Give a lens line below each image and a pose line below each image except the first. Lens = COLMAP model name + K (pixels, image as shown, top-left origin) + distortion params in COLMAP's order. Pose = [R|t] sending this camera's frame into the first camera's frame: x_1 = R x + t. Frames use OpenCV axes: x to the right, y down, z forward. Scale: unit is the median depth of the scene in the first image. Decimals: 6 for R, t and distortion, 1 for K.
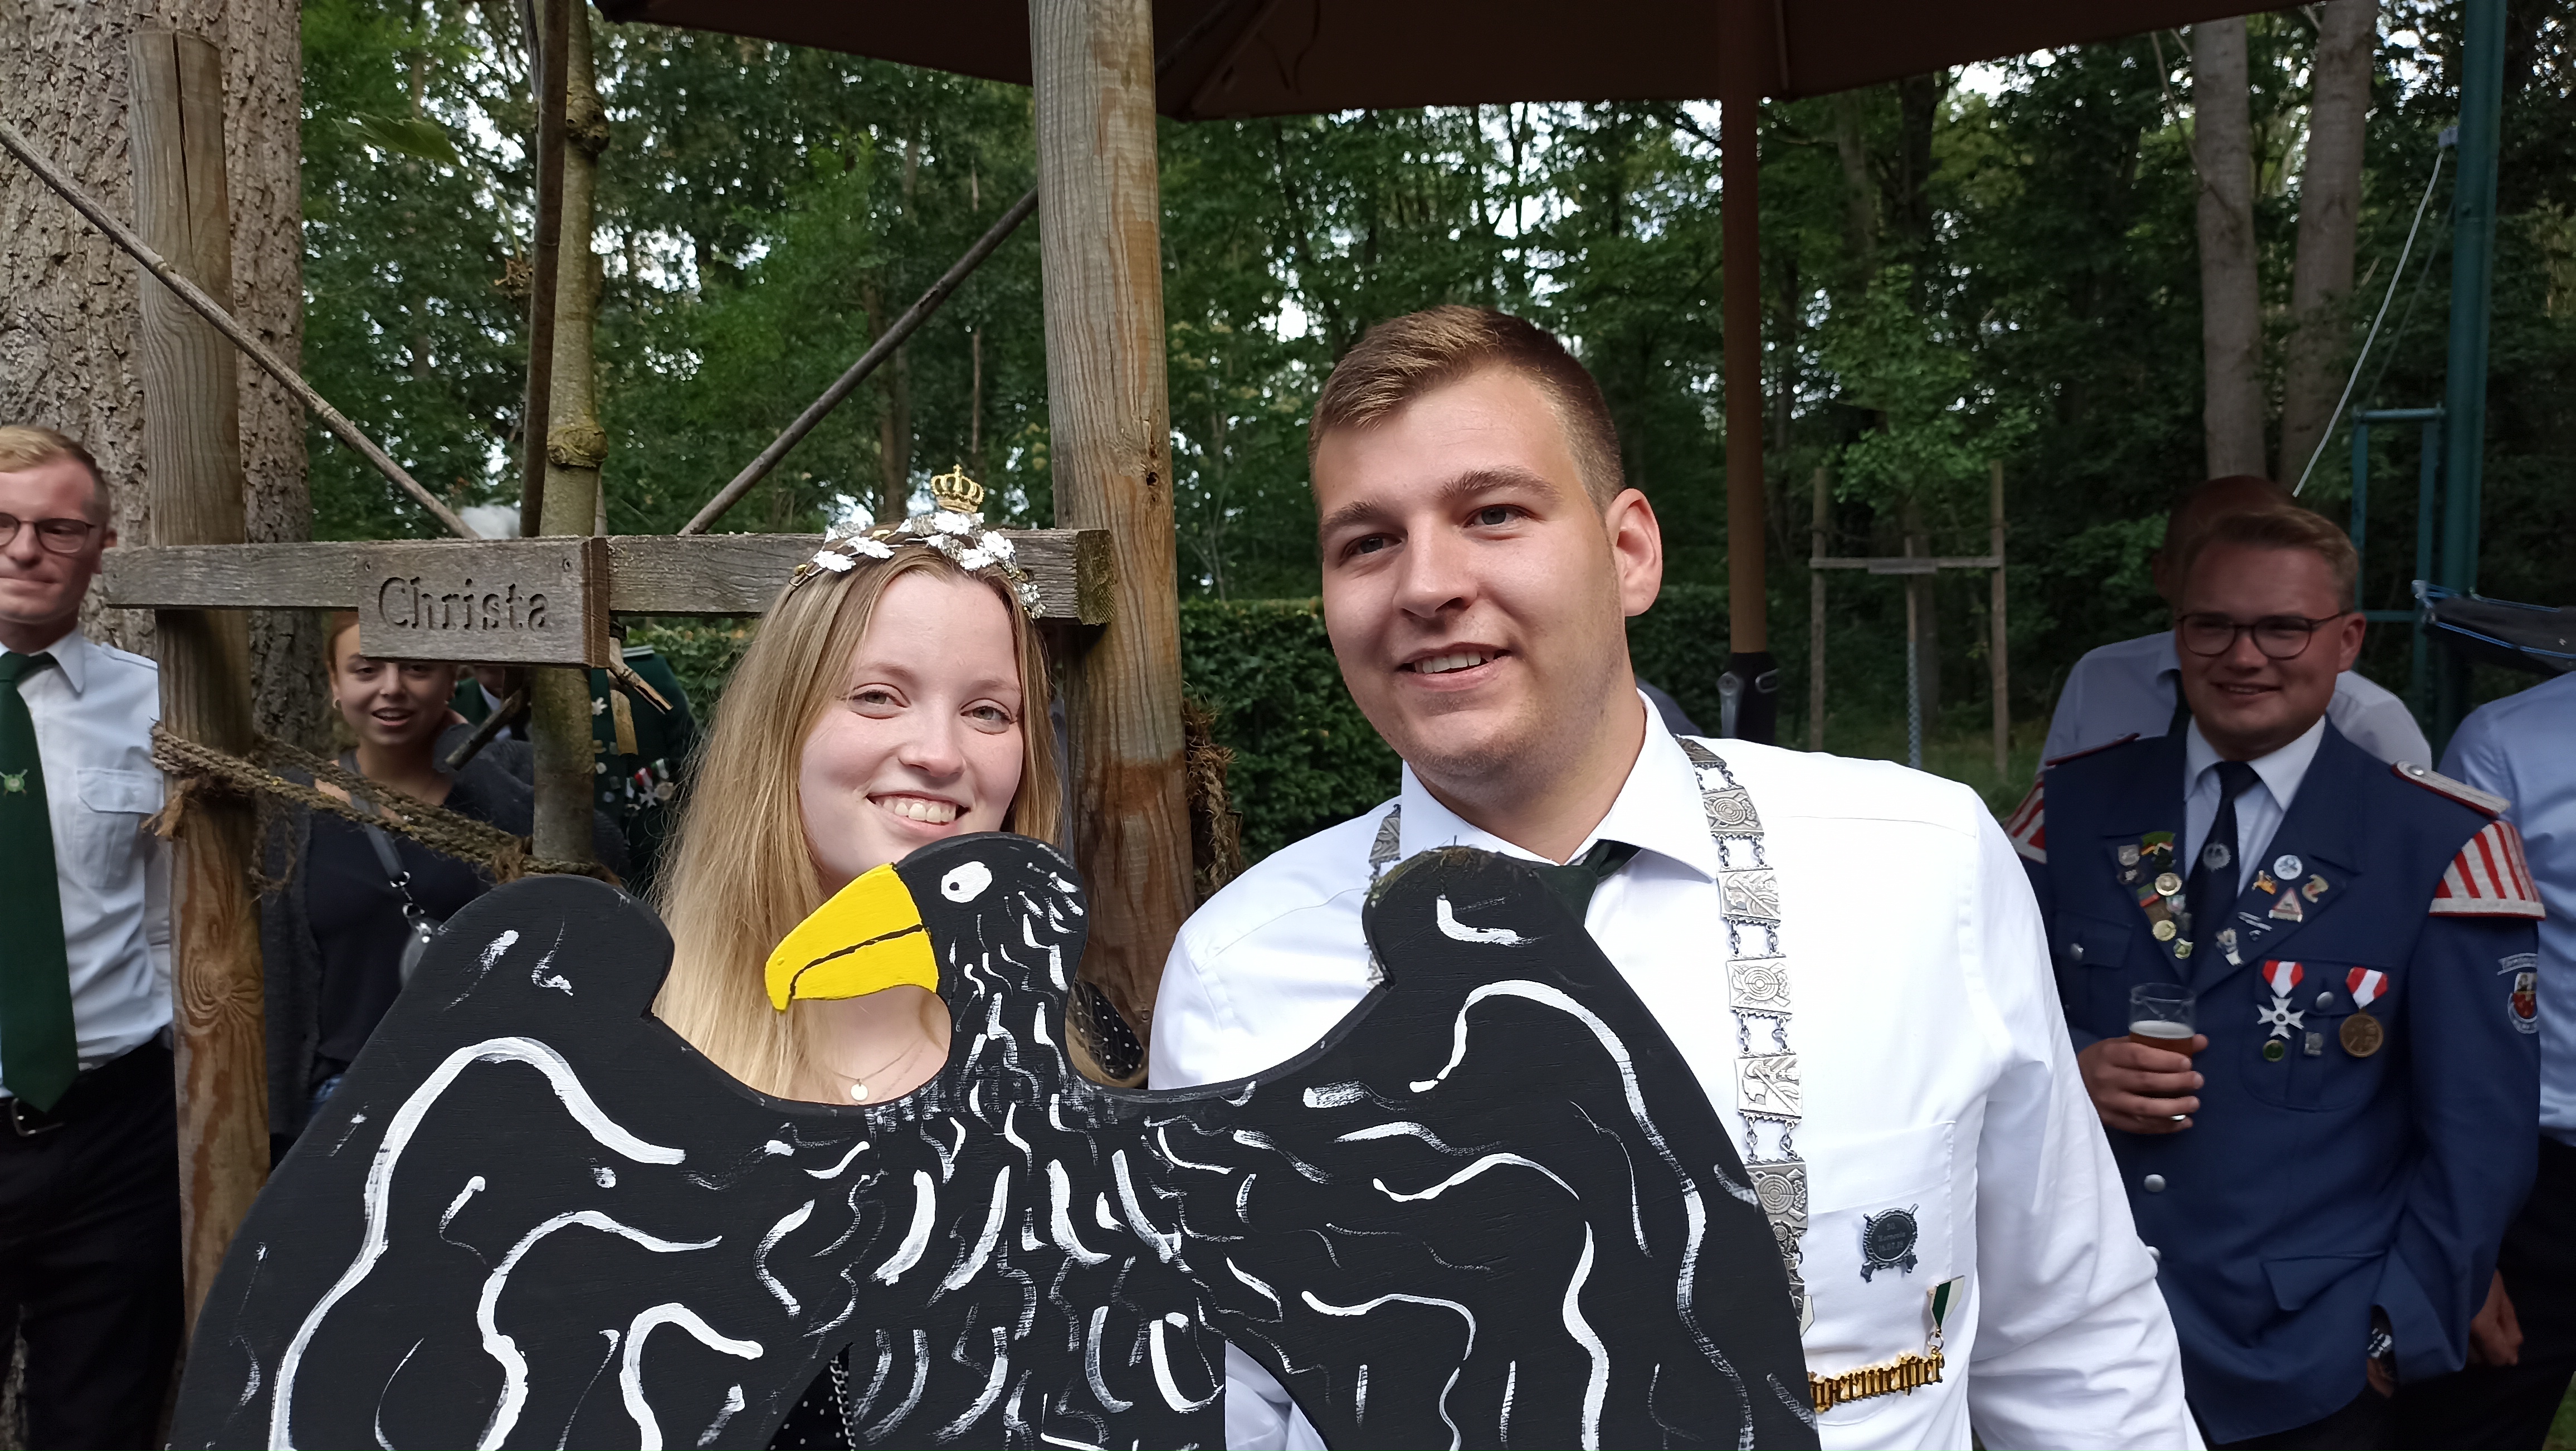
lens RADIAL K [[1949.3, 0, 1290.9], [0, 1949.3, 739.6], [0, 0, 1]] dist [0.041125, -0.032571]
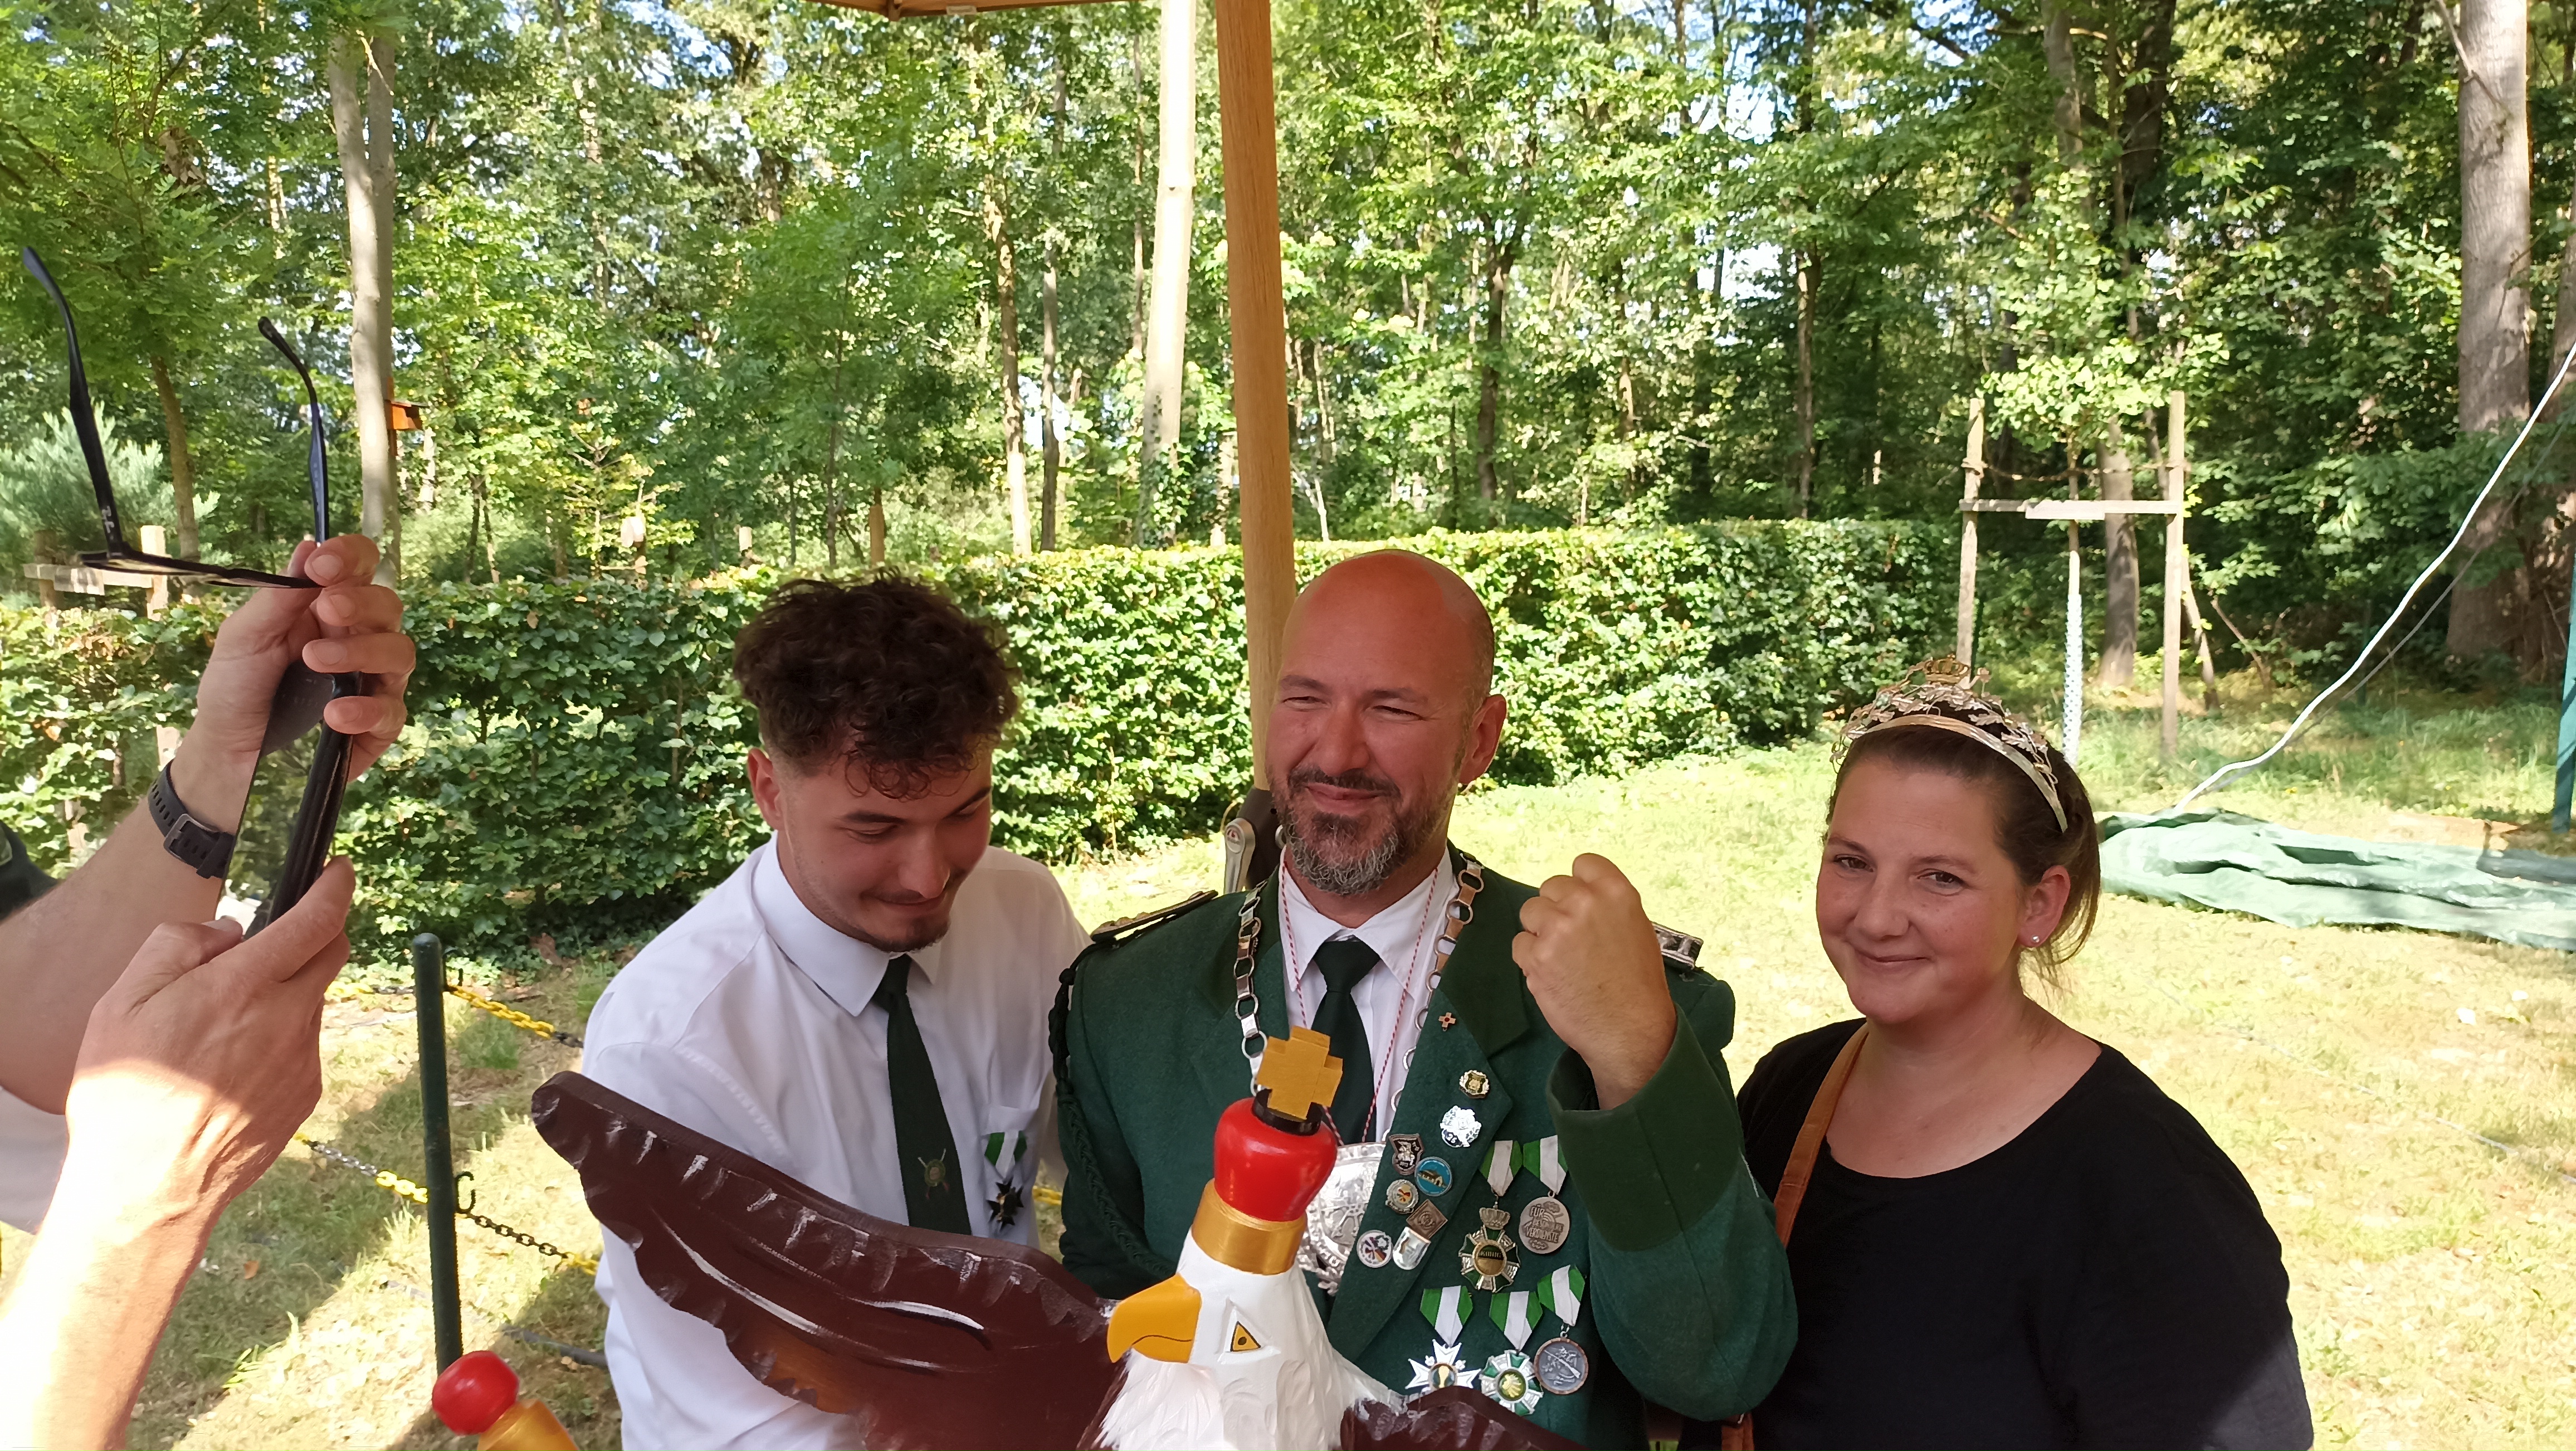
lens RADIAL K [[1949.3, 0, 1296.1], [0, 1949.3, 703.9], [0, 0, 1]] dist [0.041125, -0.032571]
pose [[0.993097, 0.025765, -0.114428, 0.069425], [-0.022211, 0.999234, 0.032226, -0.021394], [0.115171, -0.029462, 0.992909, 0.069346]]
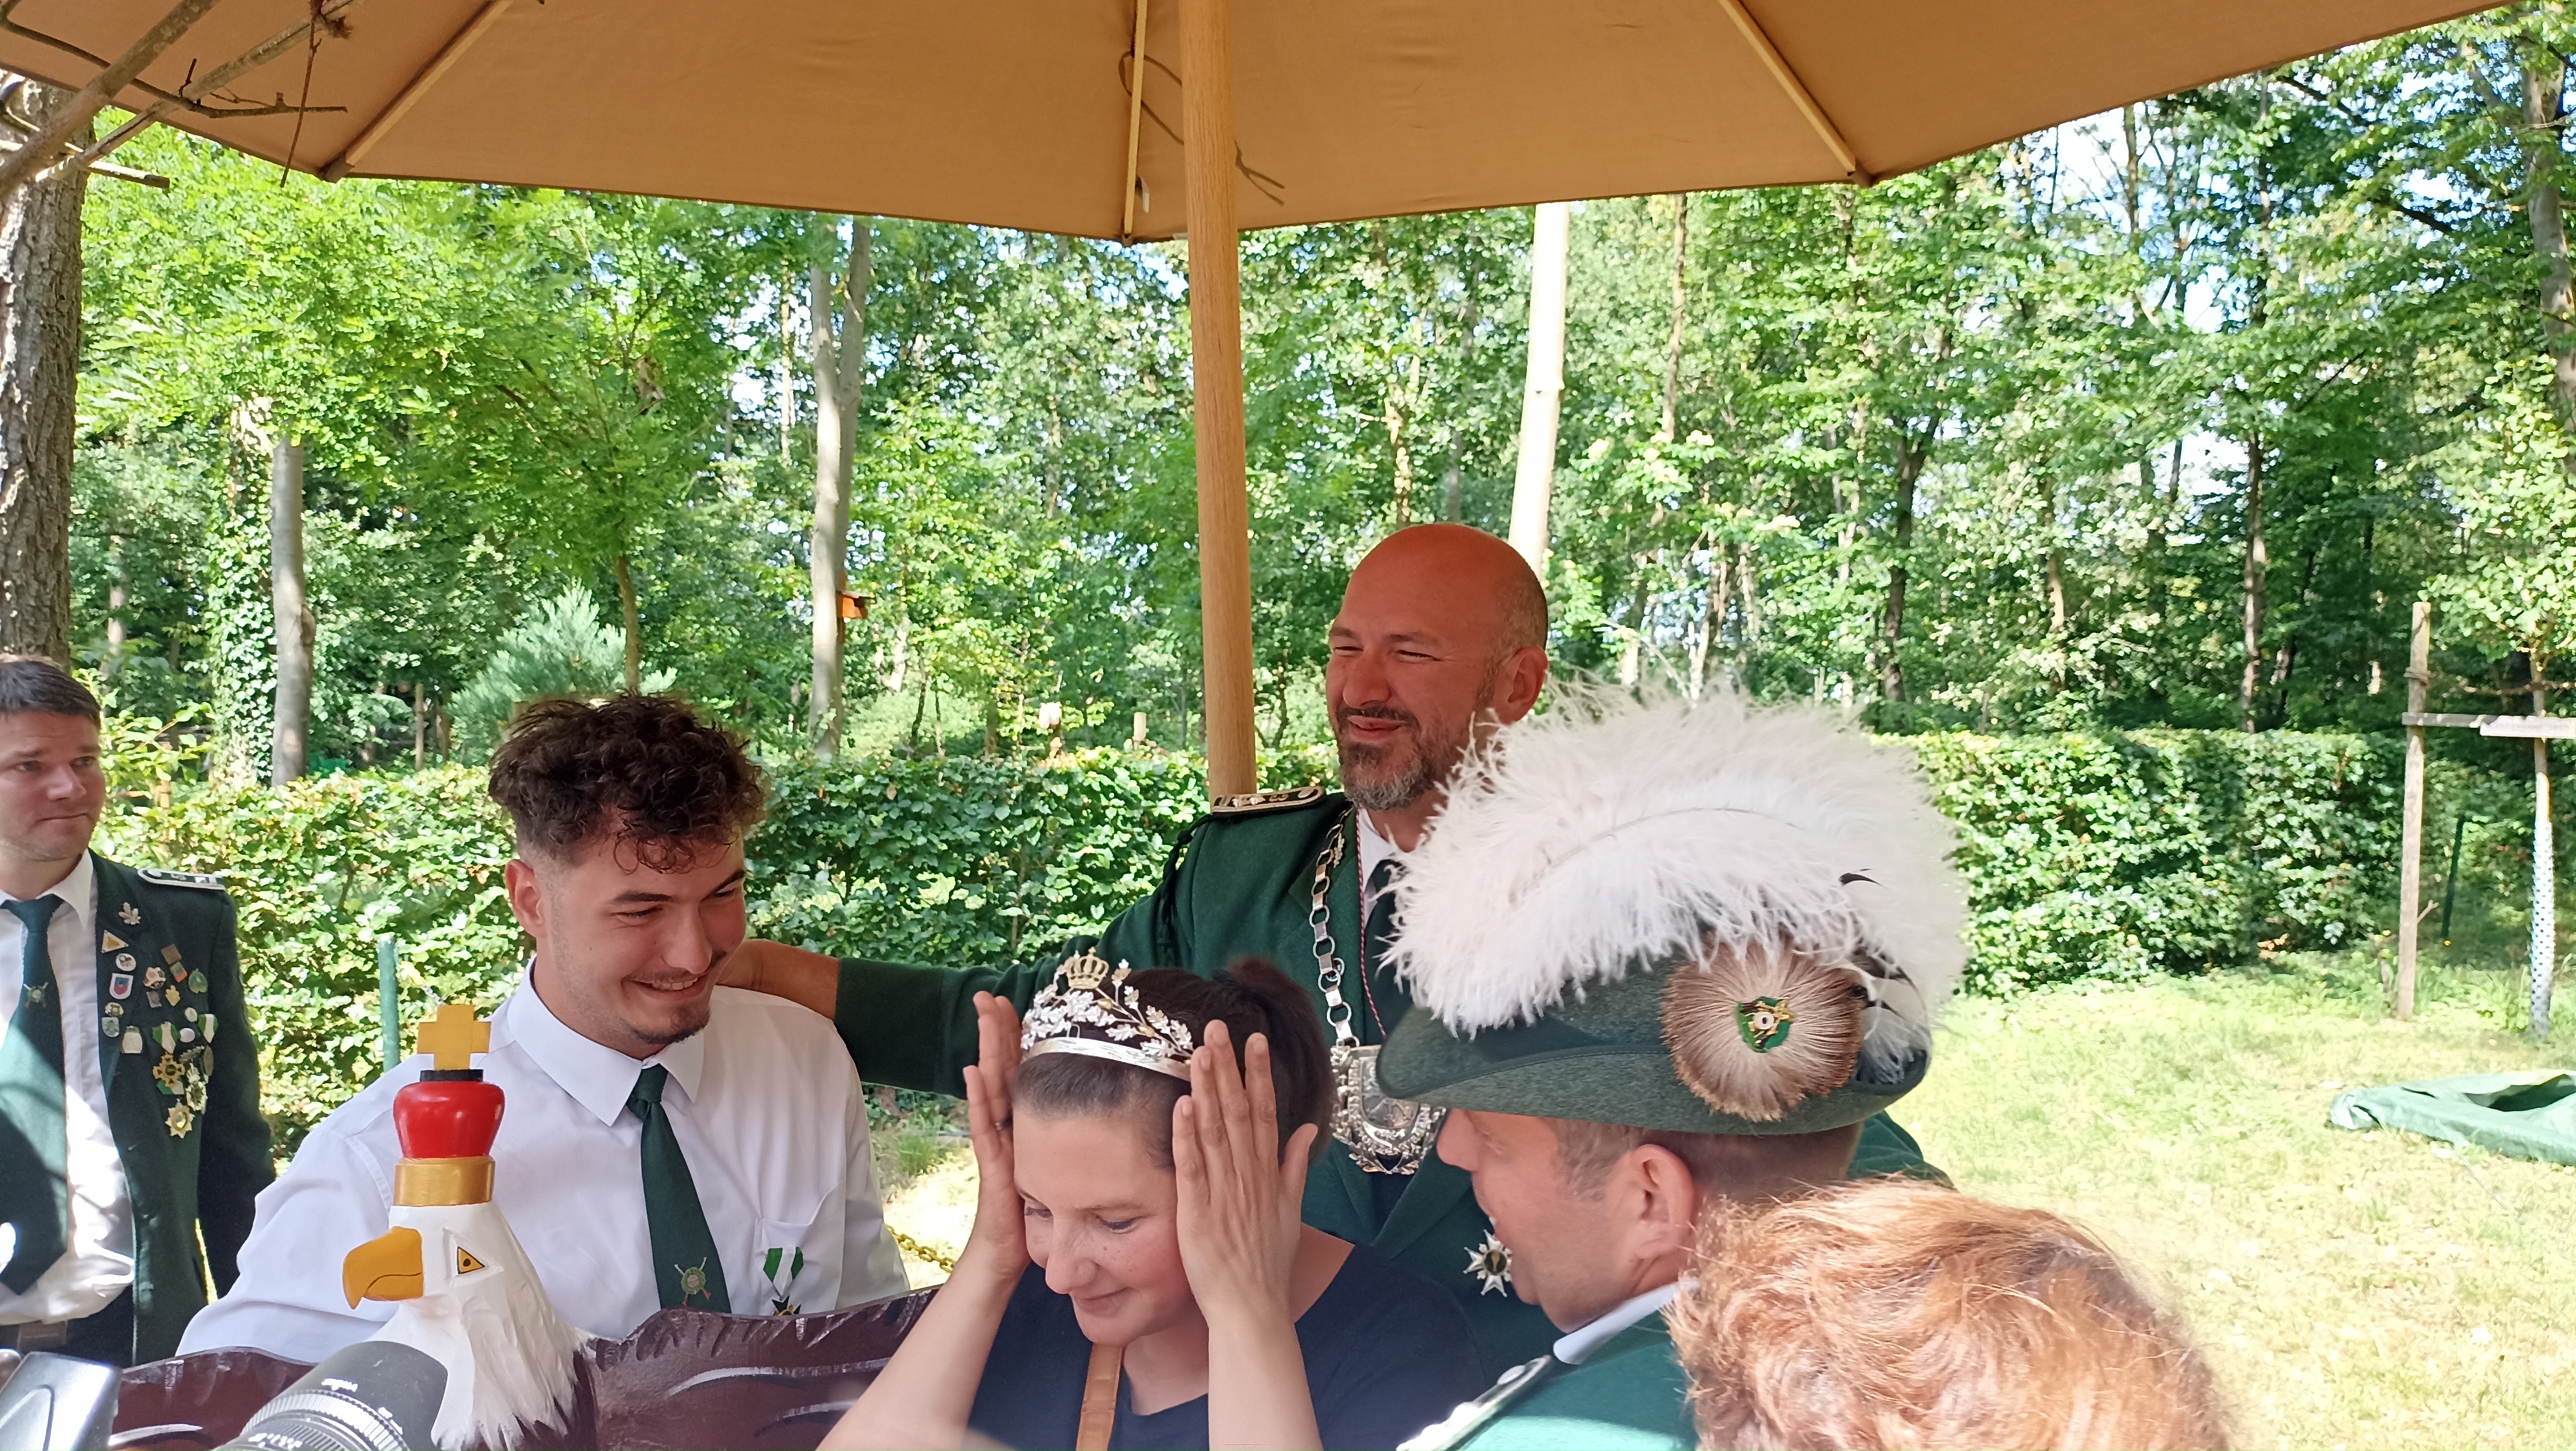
lens RADIAL K [[1949.3, 0, 1279.4], [0, 1949.3, 707.9], [0, 0, 1]] dist [0.041125, -0.032571]
pose [[0.940065, 0.036484, -0.339039, 0.104845], [-0.058650, 0.996742, -0.055359, -0.021904], [0.335915, 0.071926, 0.939142, 0.071388]]
